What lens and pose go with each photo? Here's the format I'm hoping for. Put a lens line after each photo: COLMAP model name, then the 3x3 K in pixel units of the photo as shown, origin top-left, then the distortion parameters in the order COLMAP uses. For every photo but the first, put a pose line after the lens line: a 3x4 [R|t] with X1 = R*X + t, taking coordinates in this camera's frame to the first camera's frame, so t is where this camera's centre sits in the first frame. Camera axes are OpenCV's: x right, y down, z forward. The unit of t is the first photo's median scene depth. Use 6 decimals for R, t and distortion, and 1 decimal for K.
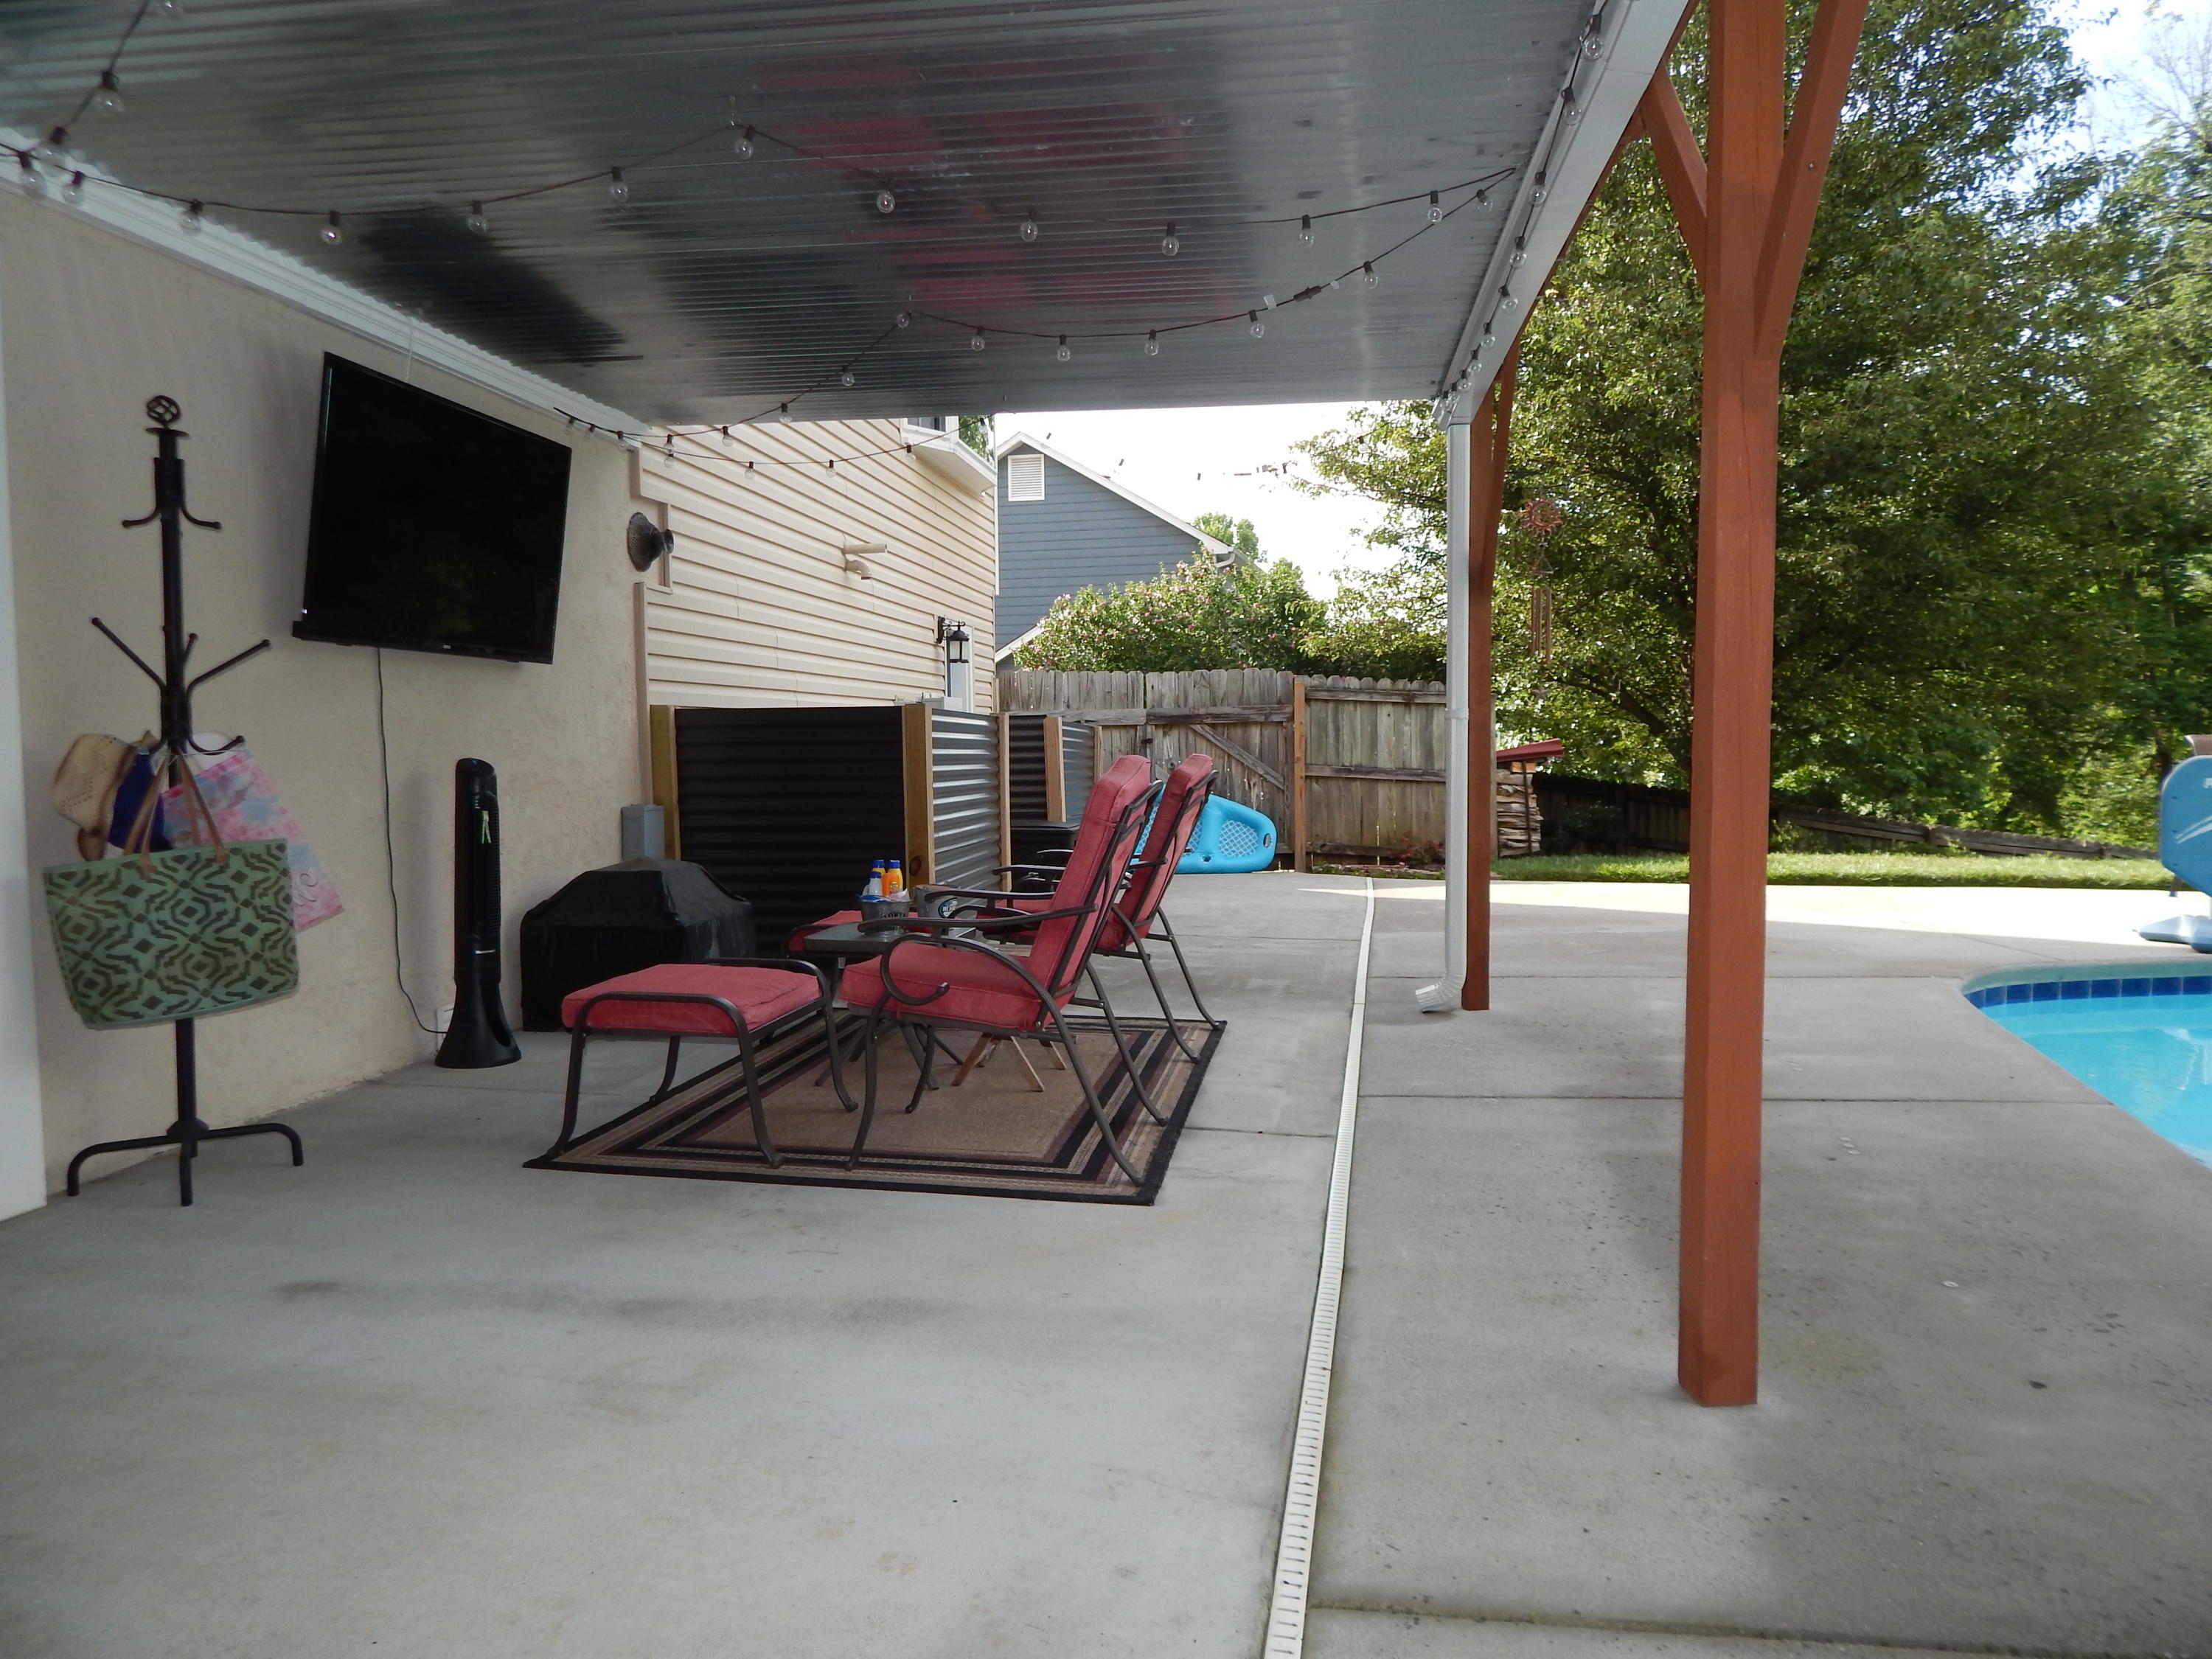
lens RADIAL K [[1469.2, 0, 1112.7], [0, 1469.2, 824.6], [0, 0, 1]] dist [0.013547, -0.021360]
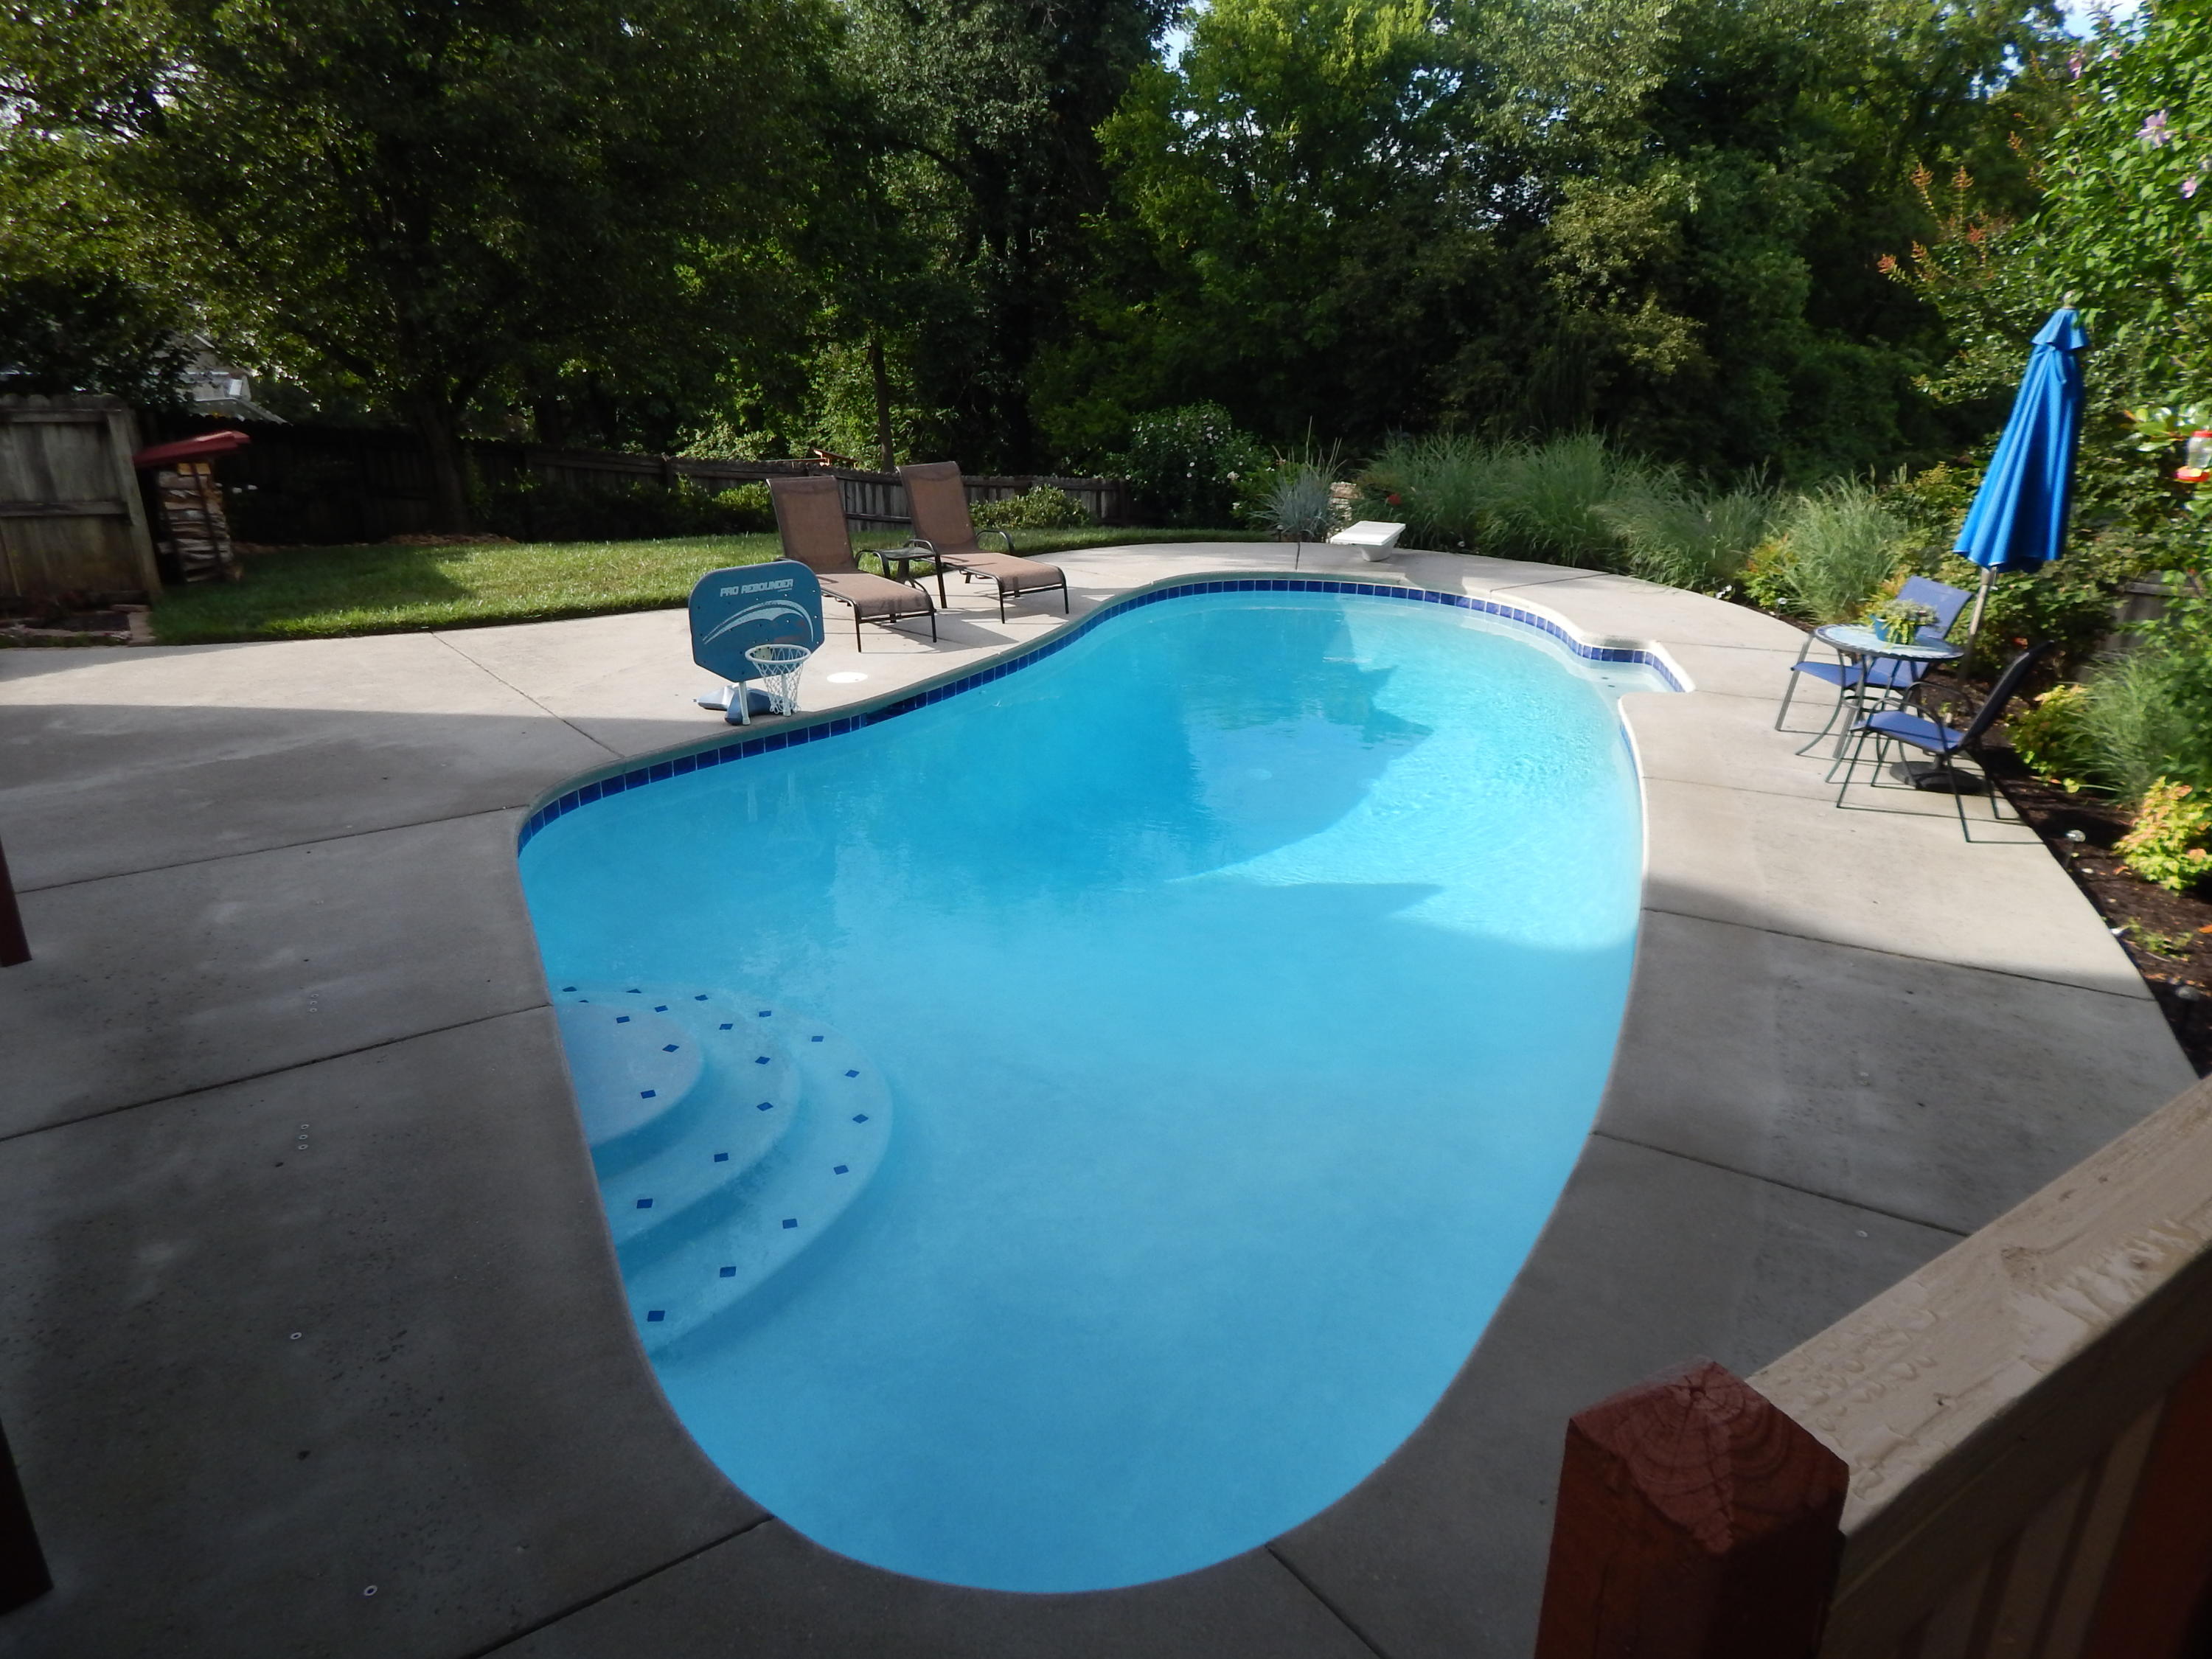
lens RADIAL K [[1468.8, 0, 1111.0], [0, 1468.8, 819.5], [0, 0, 1]] dist [0.007110, -0.012743]
pose [[0.732270, -0.214330, 0.646408, 0.197044], [0.020702, 0.955751, 0.293447, -0.260209], [-0.680700, -0.201500, 0.704305, -0.157575]]
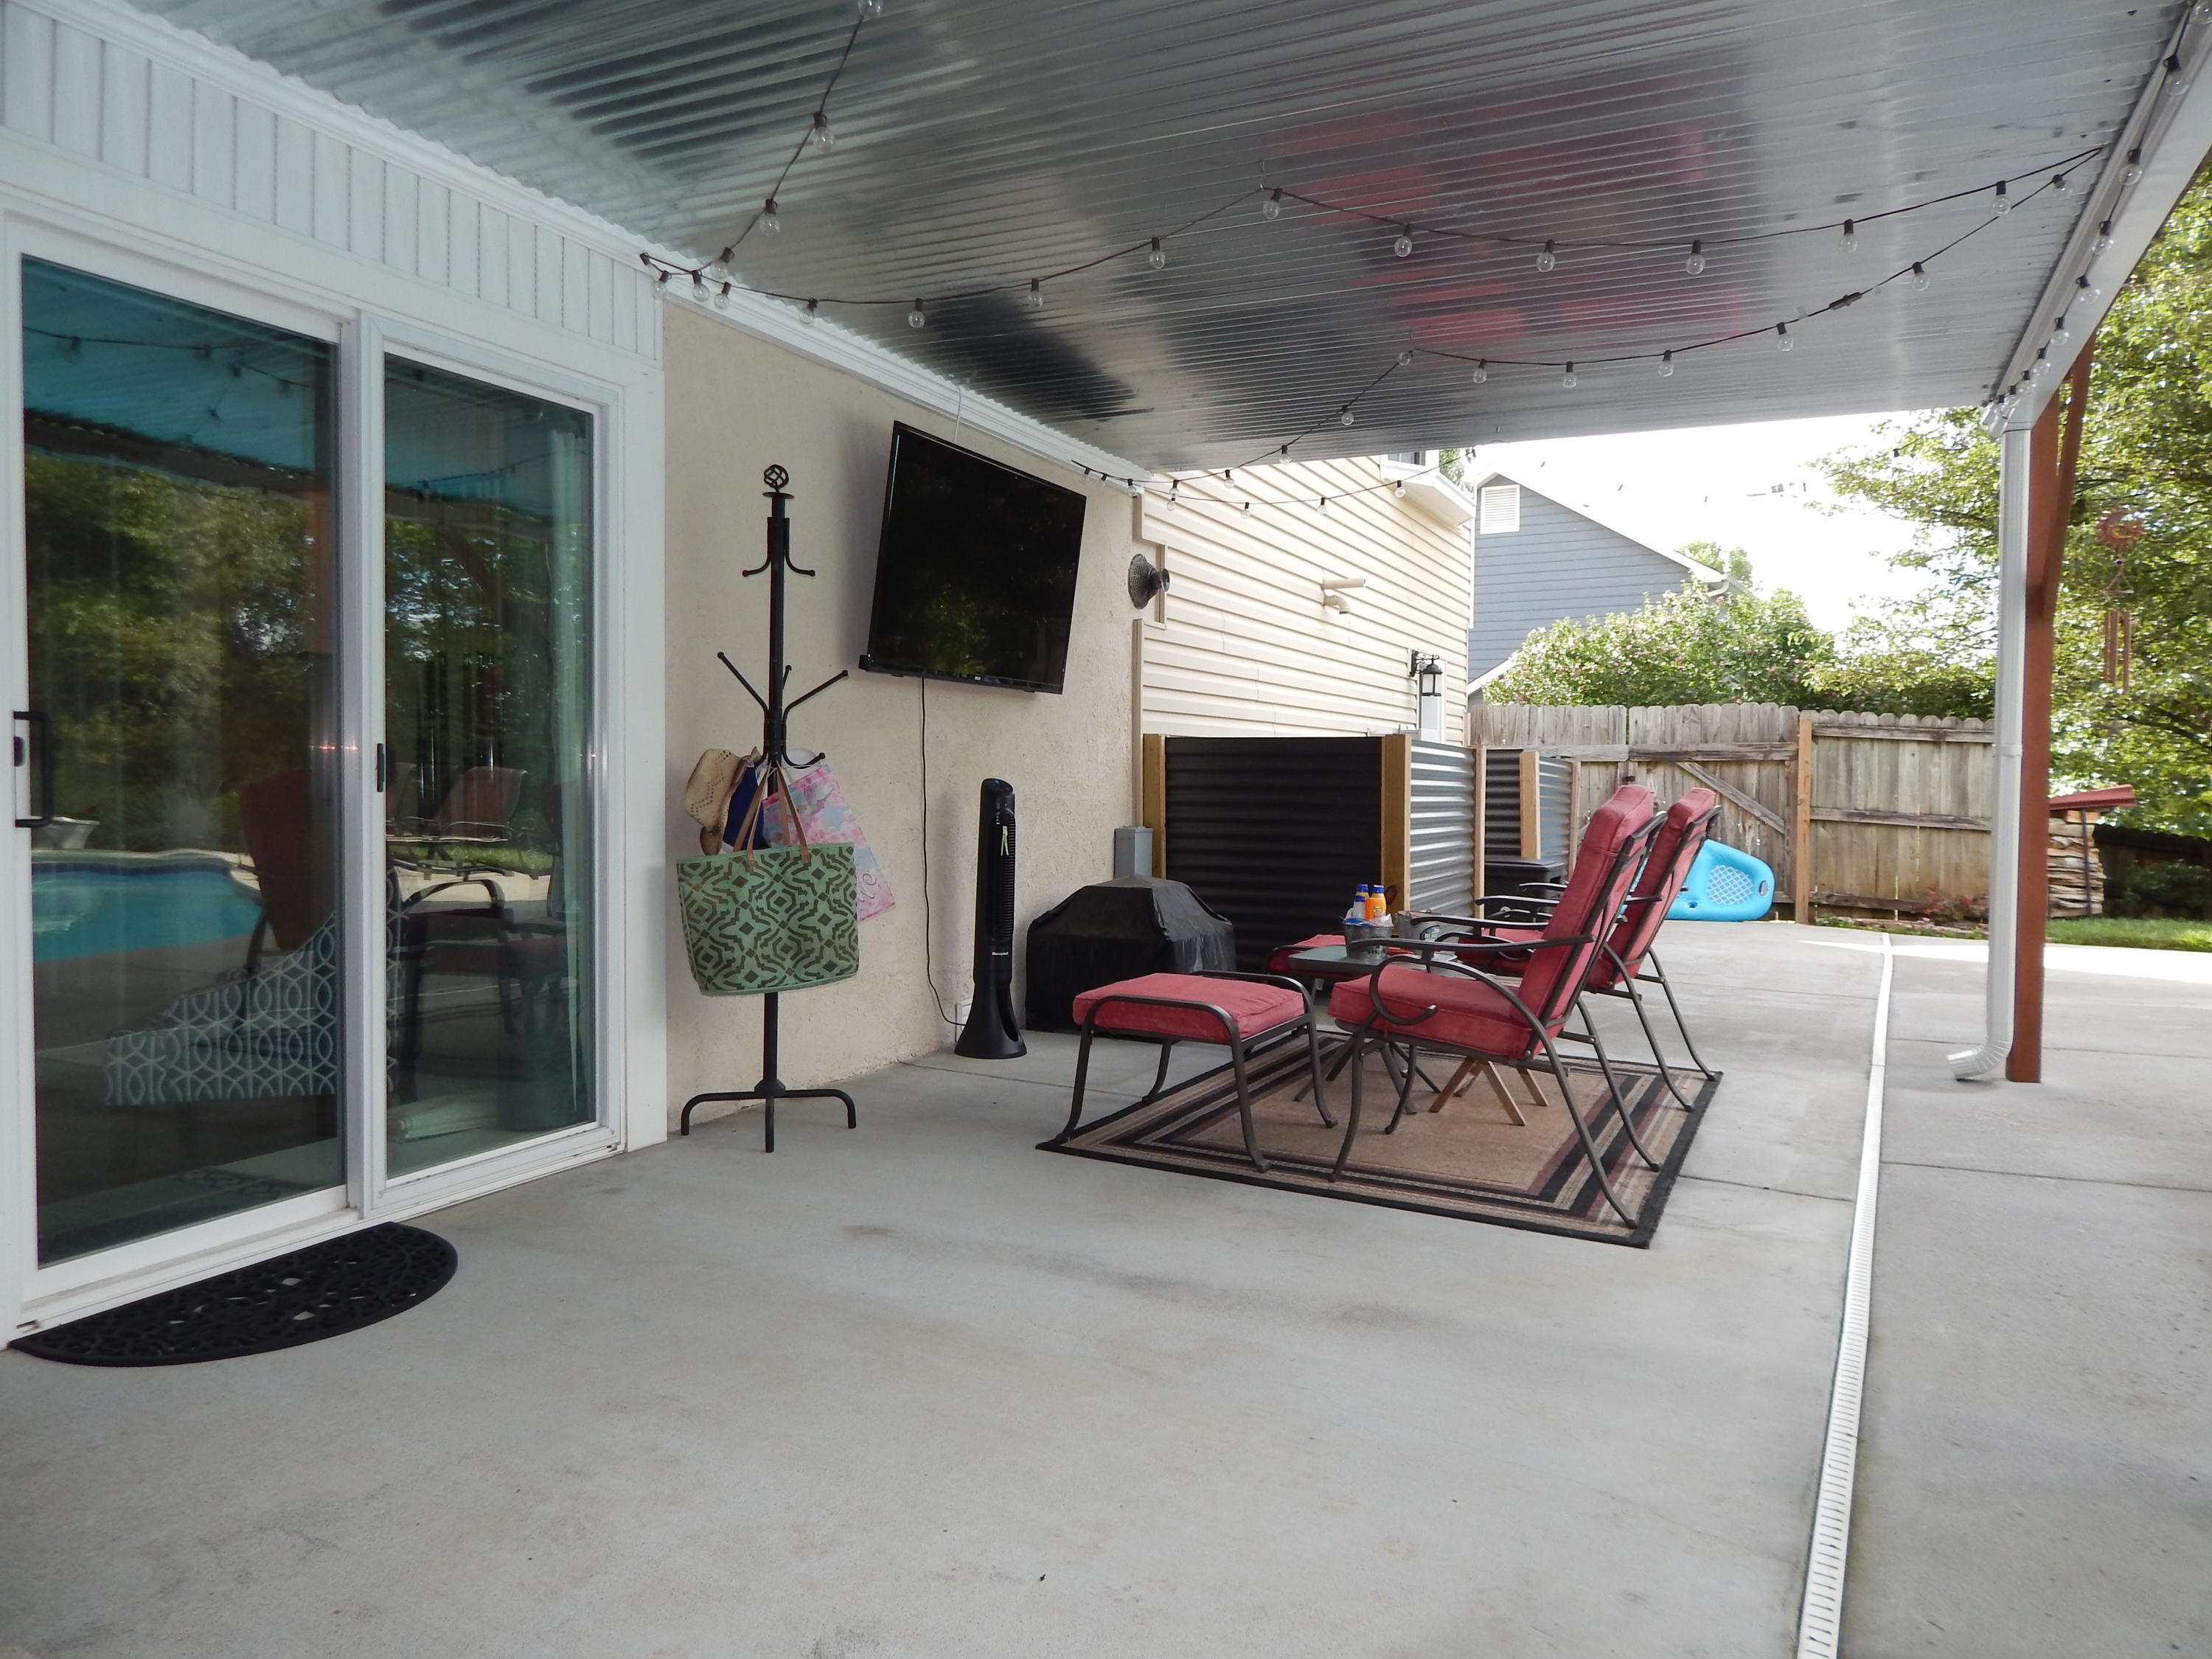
lens RADIAL K [[1468.8, 0, 1111.0], [0, 1468.8, 819.5], [0, 0, 1]] dist [0.007110, -0.012743]
pose [[0.952242, 0.026560, -0.304186, -0.015260], [-0.035019, 0.999136, -0.022387, 0.007508], [0.303329, 0.031970, 0.952350, -0.024864]]
